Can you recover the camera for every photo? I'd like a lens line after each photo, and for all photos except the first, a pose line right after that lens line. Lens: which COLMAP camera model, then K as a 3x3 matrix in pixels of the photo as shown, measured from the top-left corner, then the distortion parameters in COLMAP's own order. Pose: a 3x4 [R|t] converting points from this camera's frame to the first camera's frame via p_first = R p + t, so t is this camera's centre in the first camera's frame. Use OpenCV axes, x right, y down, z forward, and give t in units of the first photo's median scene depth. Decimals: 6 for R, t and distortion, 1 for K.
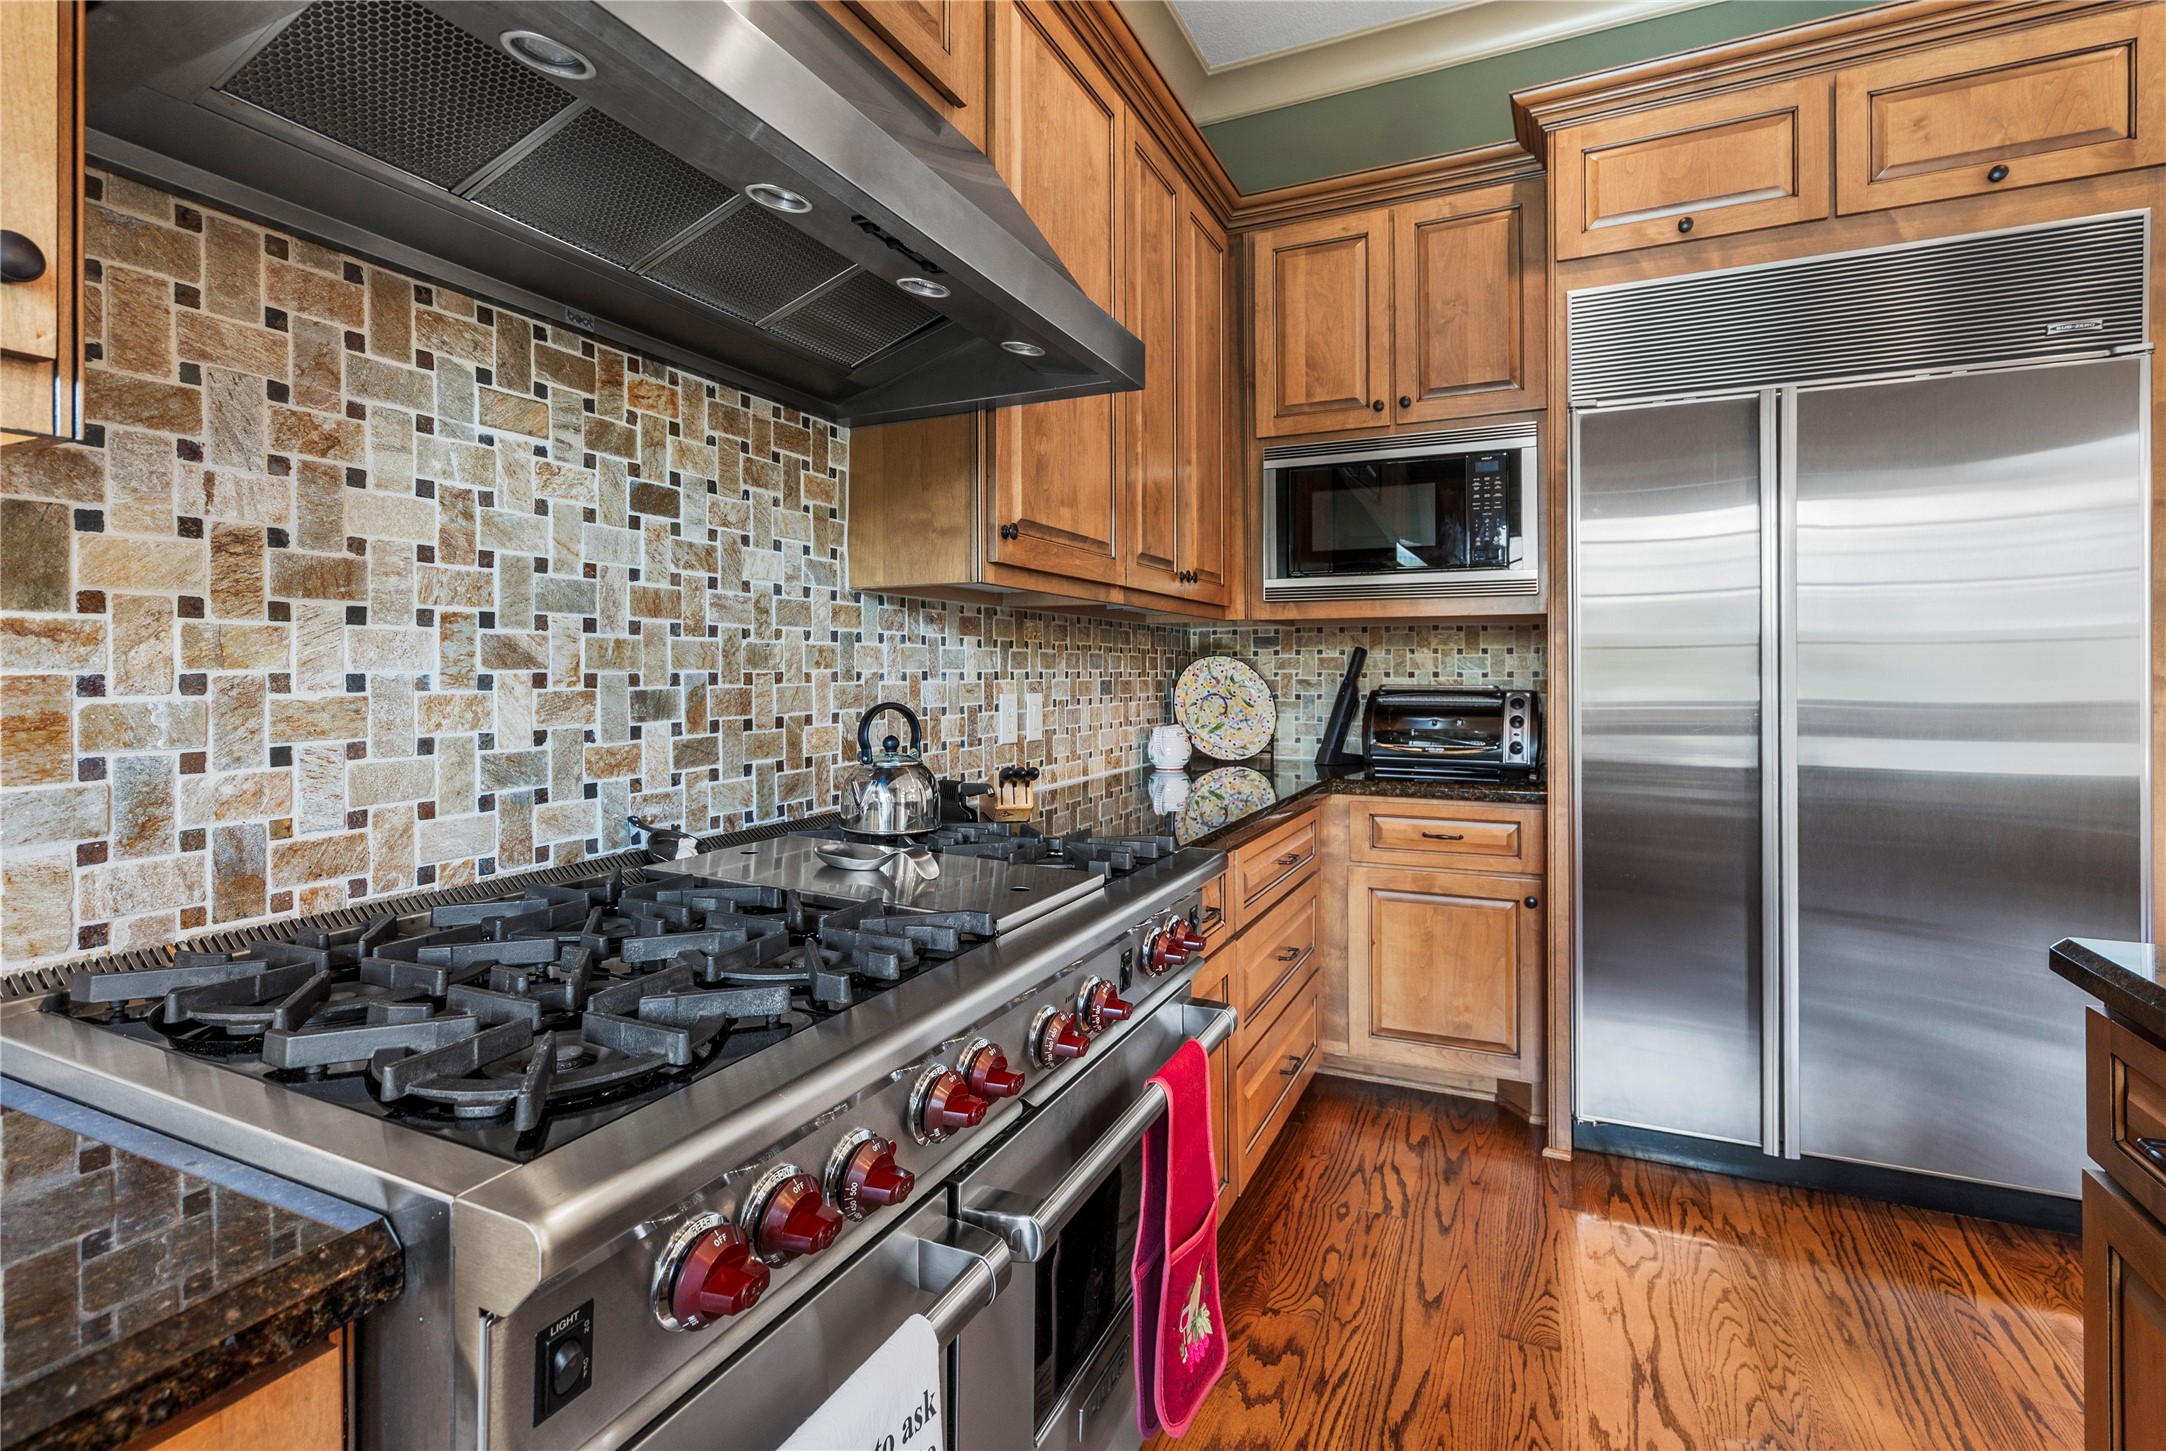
lens RADIAL K [[1022.7, 0, 1091.7], [0, 1022.7, 670.1], [0, 0, 1]] dist [-0.002272, 0.000385]
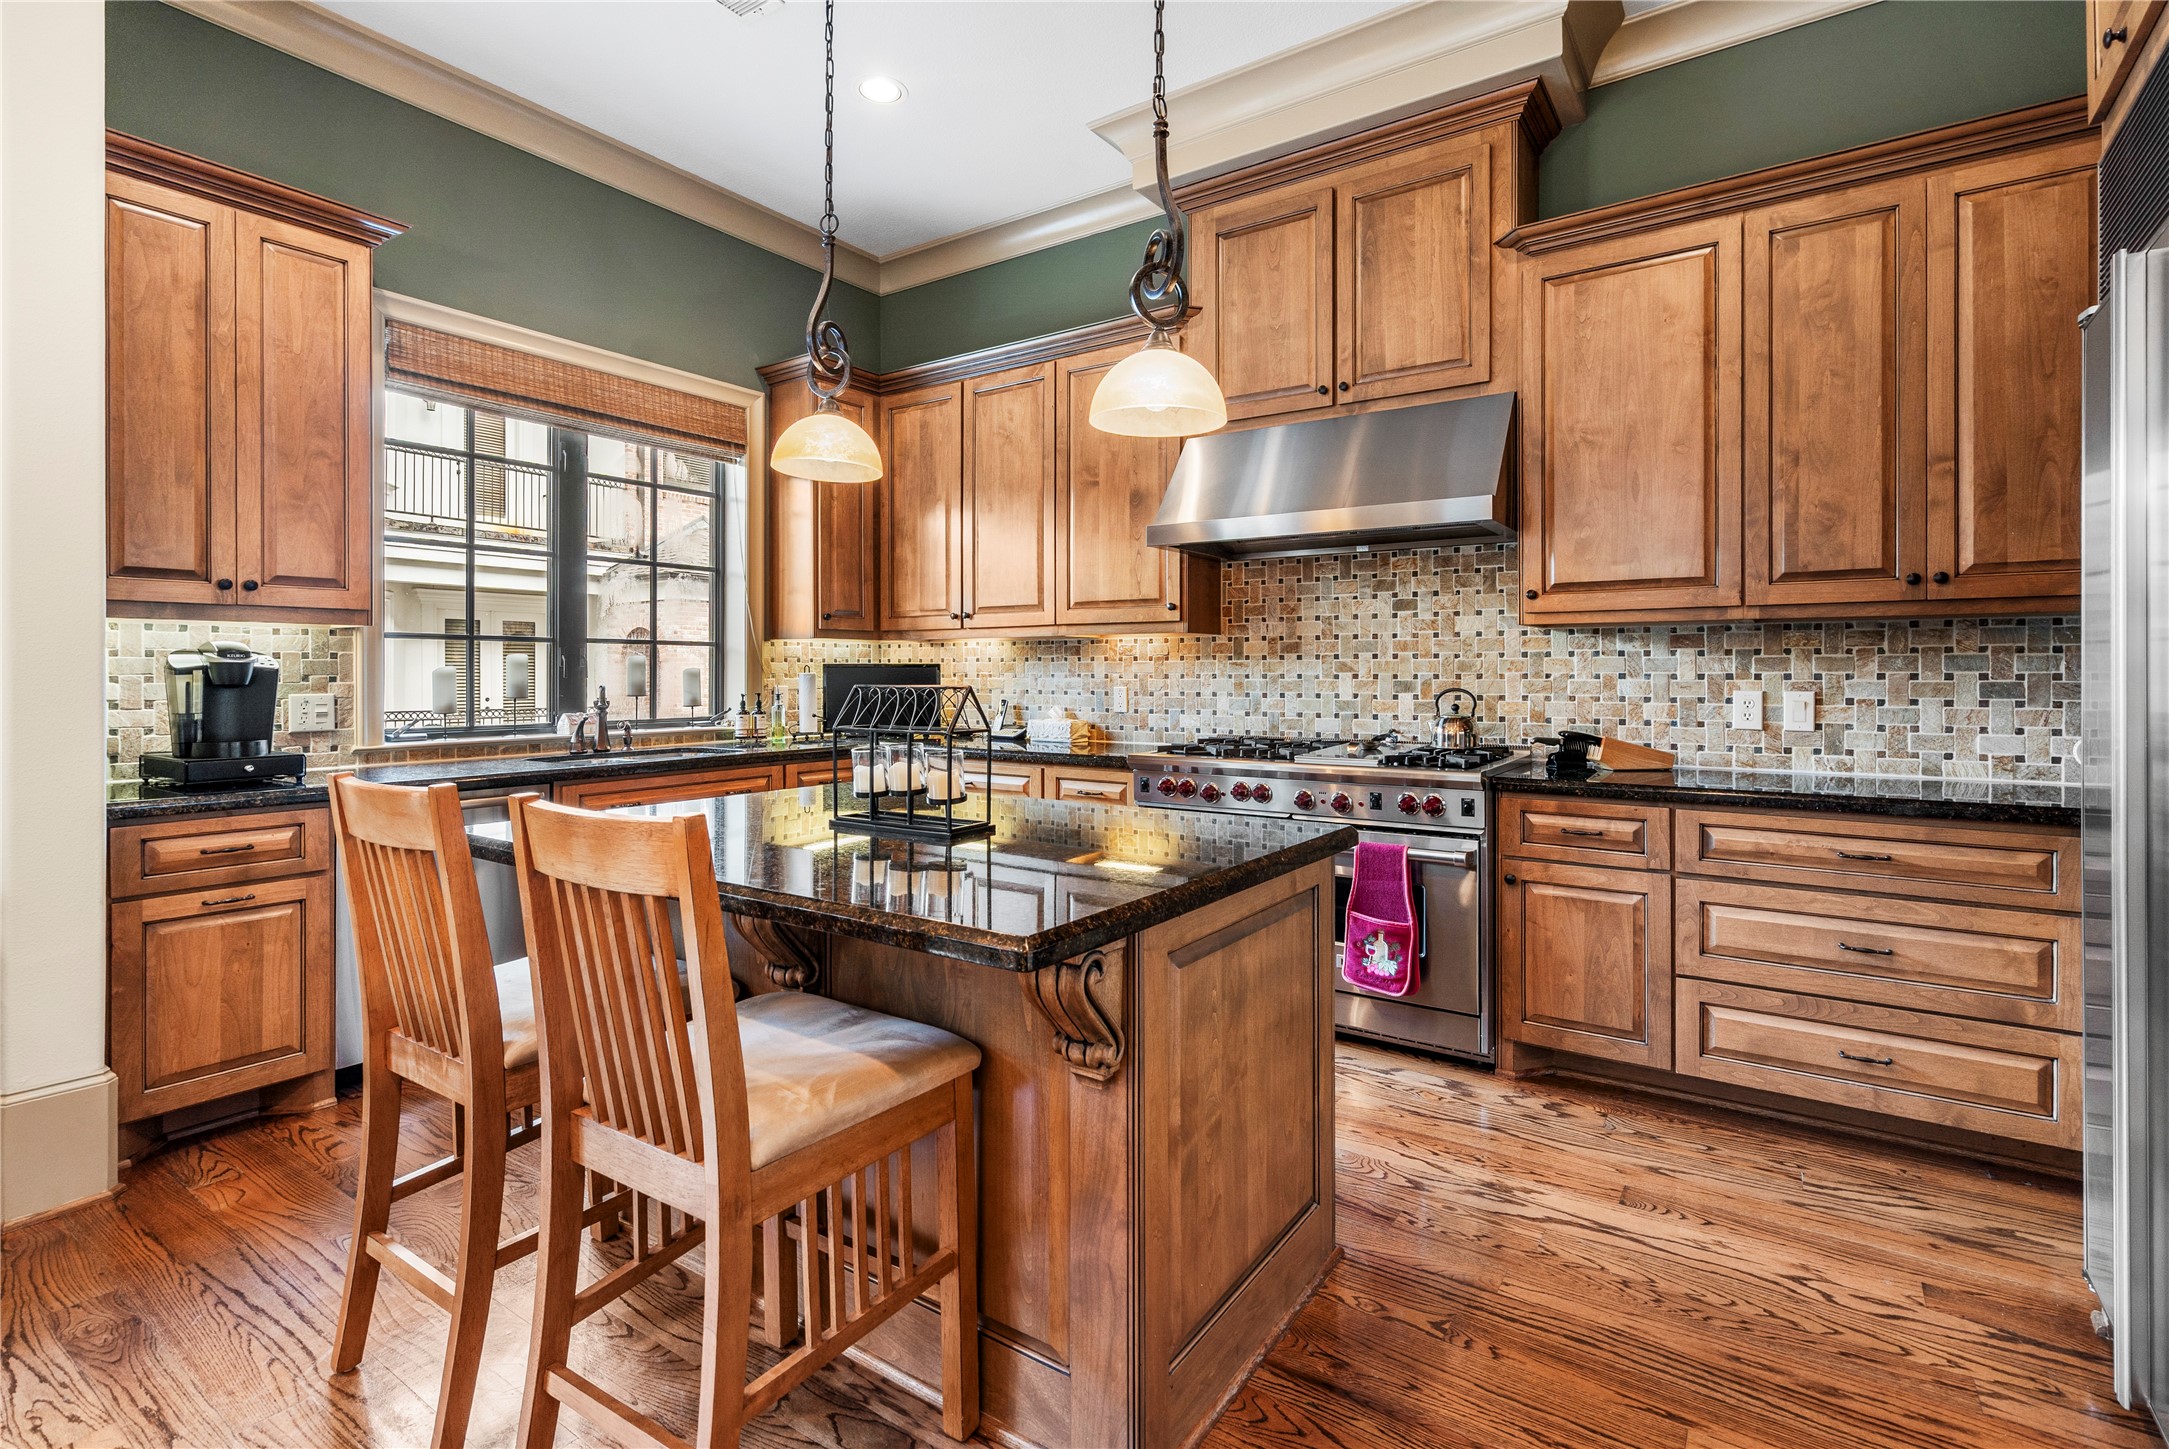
lens RADIAL K [[1024.1, 0, 1093.2], [0, 1024.1, 669.0], [0, 0, 1]] dist [-0.002272, 0.000385]
pose [[-0.169804, -0.001015, -0.985477, 2.083509], [0.003048, 0.999994, -0.001556, -0.007135], [0.985473, -0.003268, -0.169800, 0.641875]]
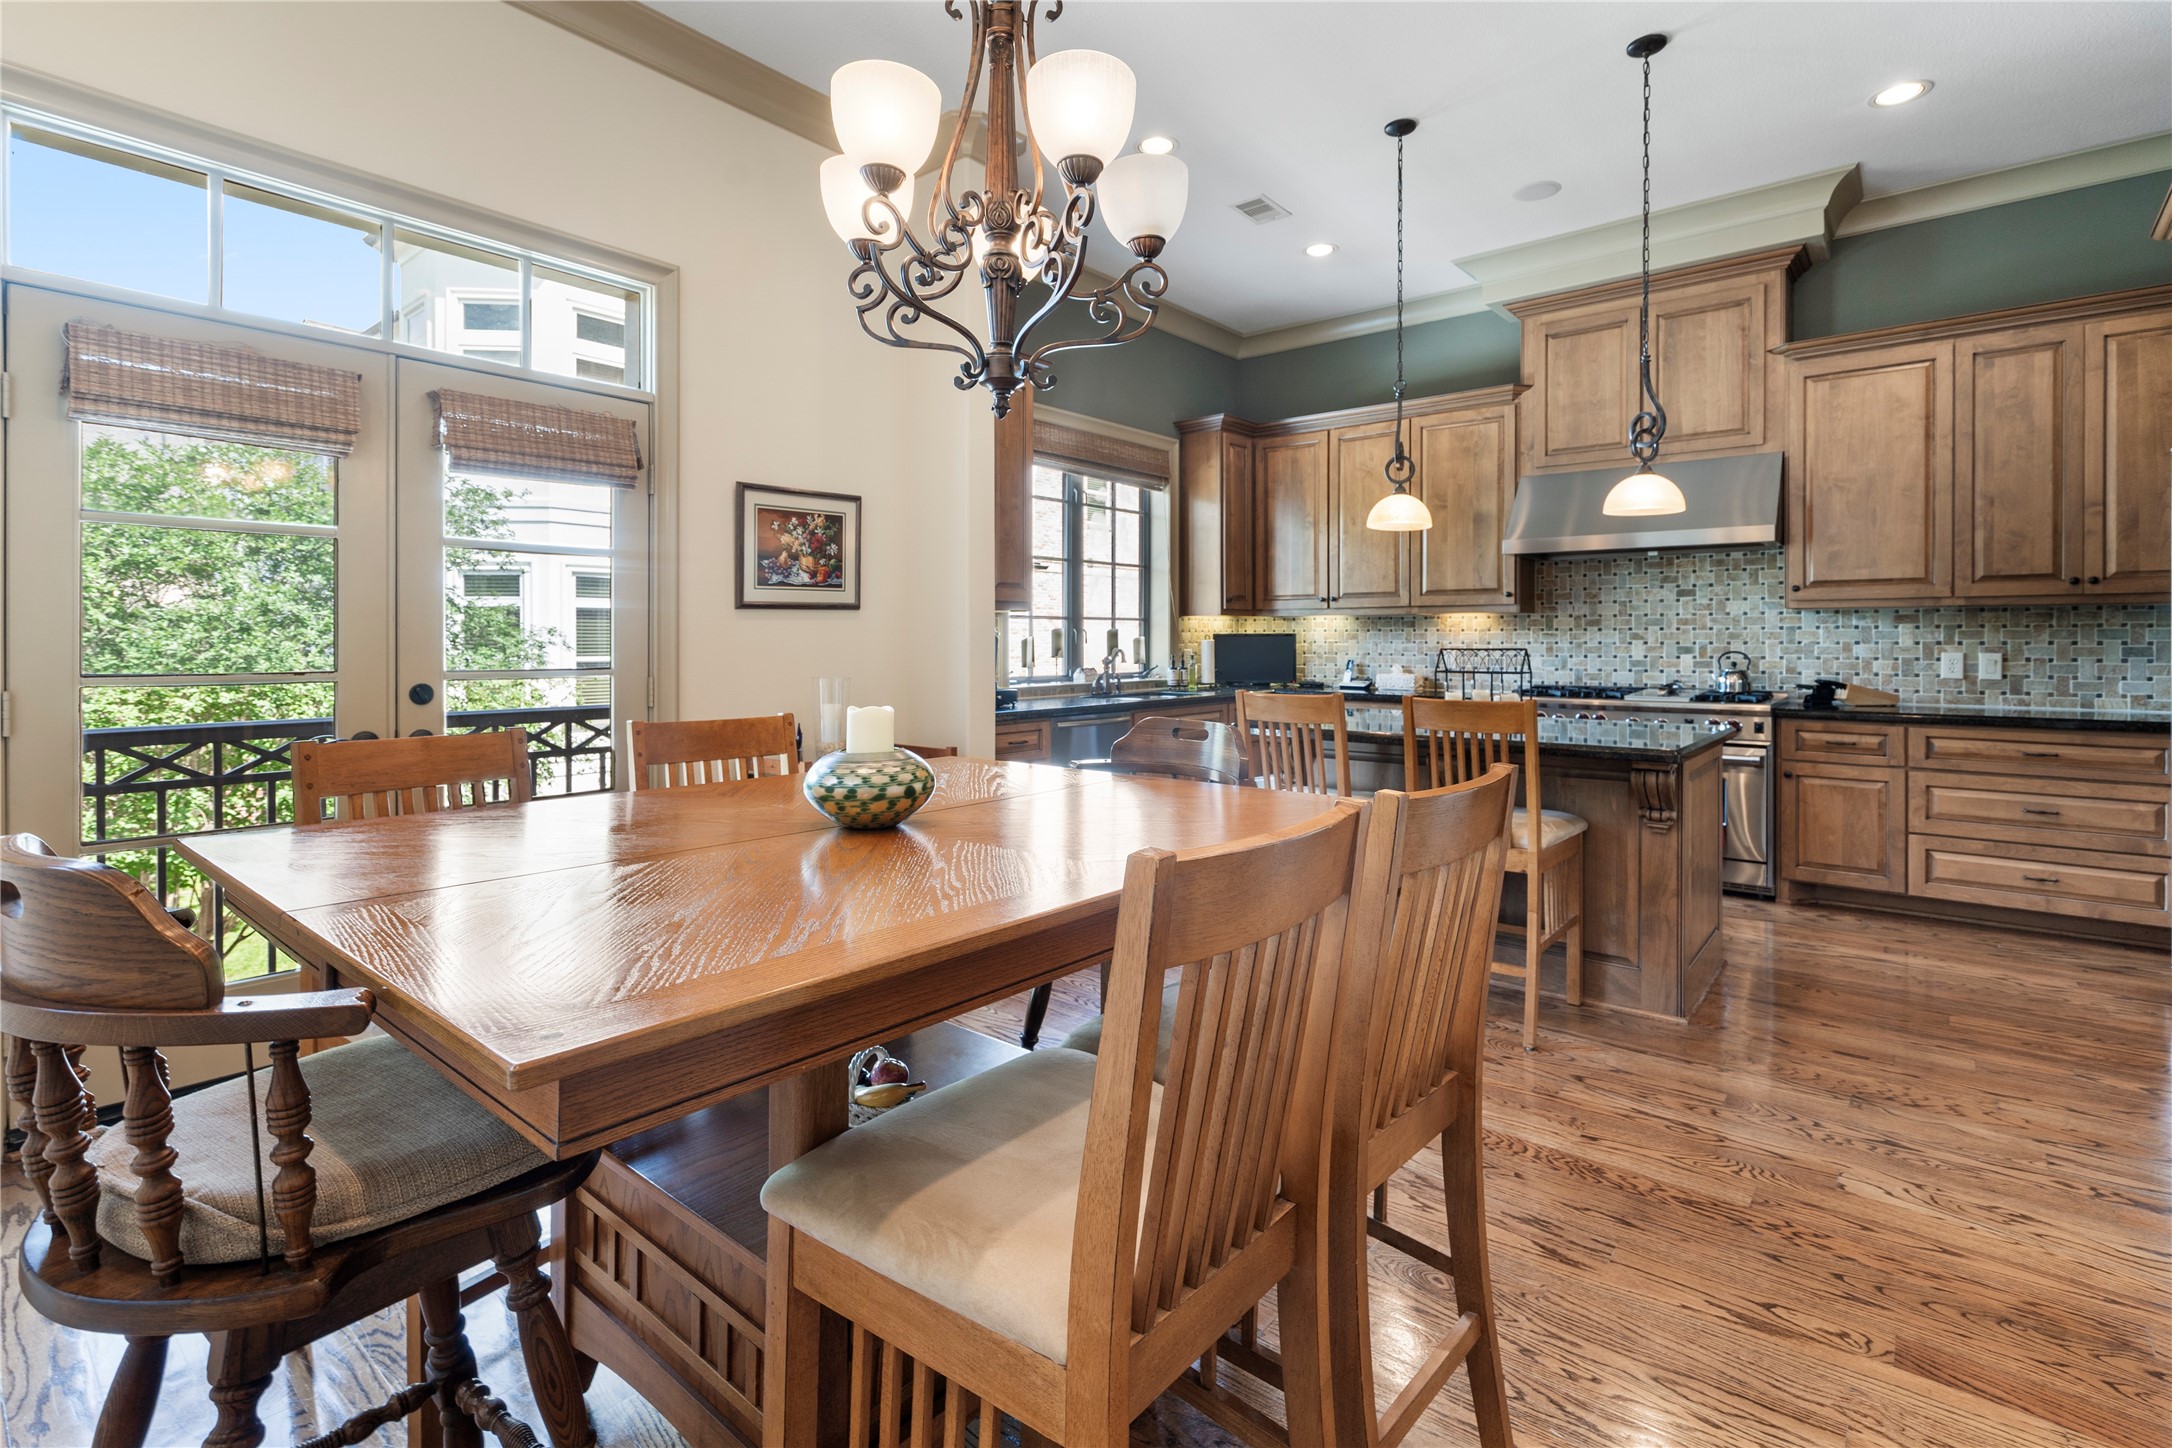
lens RADIAL K [[1016.7, 0, 1080.5], [0, 1016.7, 641.1], [0, 0, 1]] dist [-0.000820, -0.000761]
pose [[-0.268276, 0.004749, -0.963330, 3.416246], [0.003947, 0.999985, 0.003831, -0.018591], [0.963334, -0.002774, -0.268291, -0.085752]]
